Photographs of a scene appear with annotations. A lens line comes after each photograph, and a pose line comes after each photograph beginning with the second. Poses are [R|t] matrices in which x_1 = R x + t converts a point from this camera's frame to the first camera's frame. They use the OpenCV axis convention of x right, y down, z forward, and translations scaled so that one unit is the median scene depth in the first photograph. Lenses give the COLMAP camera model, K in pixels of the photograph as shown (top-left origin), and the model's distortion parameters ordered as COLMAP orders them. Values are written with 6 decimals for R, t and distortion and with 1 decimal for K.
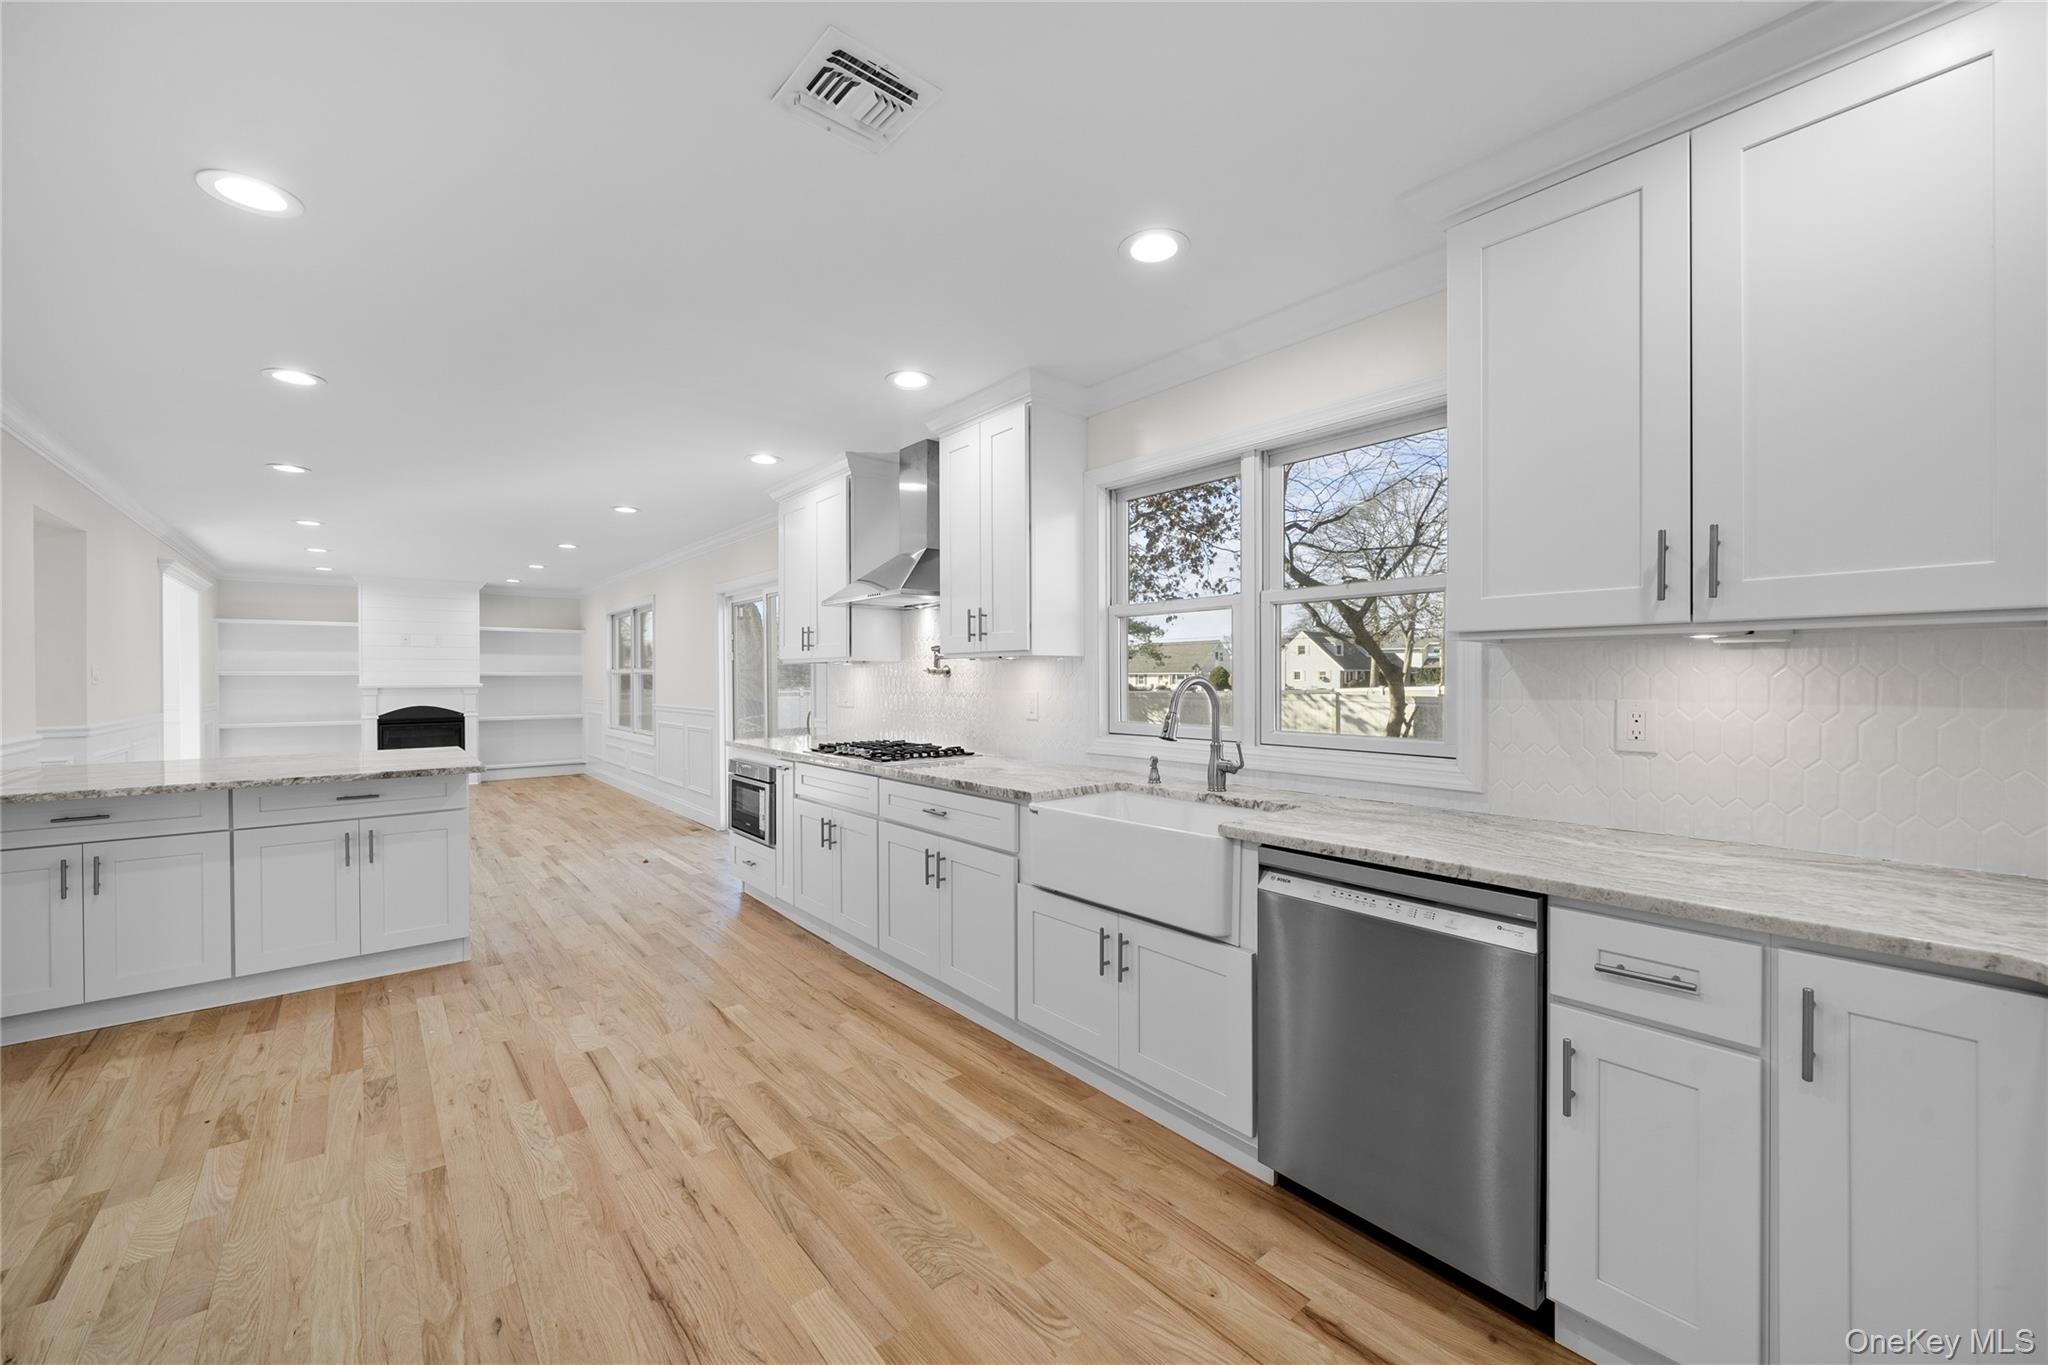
lens RADIAL K [[792.9, 0, 1018.2], [0, 792.9, 683.0], [0, 0, 1]] dist [-0.003784, 0.000414]
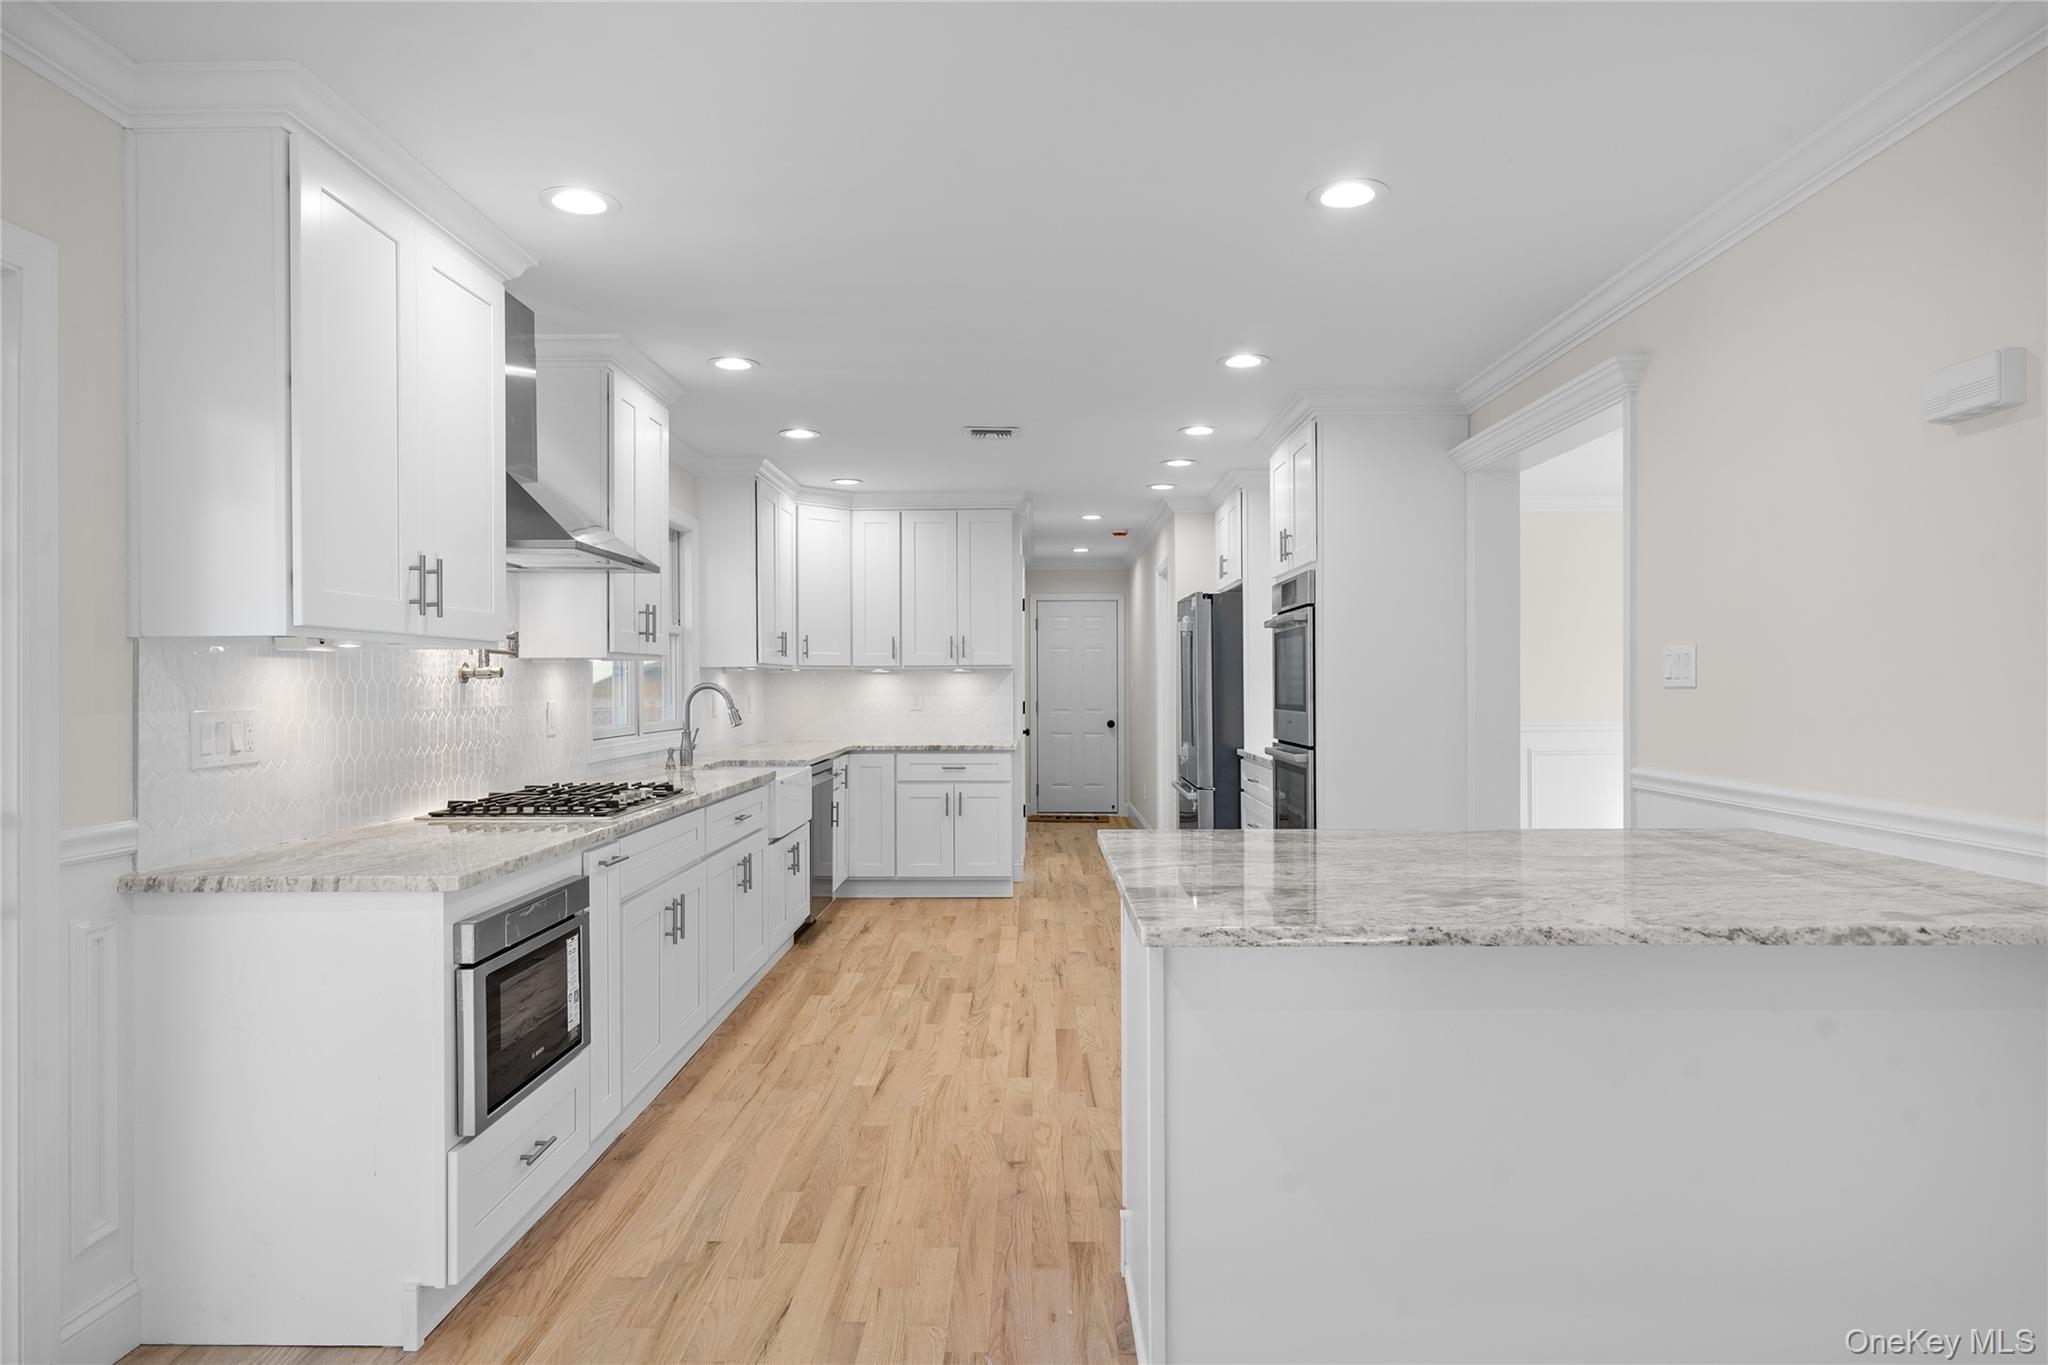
lens RADIAL K [[1211.4, 0, 1024.0], [0, 1211.4, 682.5], [0, 0, 1]] dist [-0.004446, -0.000436]
pose [[-0.762462, 0.007090, 0.646994, -1.538520], [0.011490, 0.999931, 0.002583, -0.008137], [-0.646931, 0.009403, -0.762491, 2.182325]]
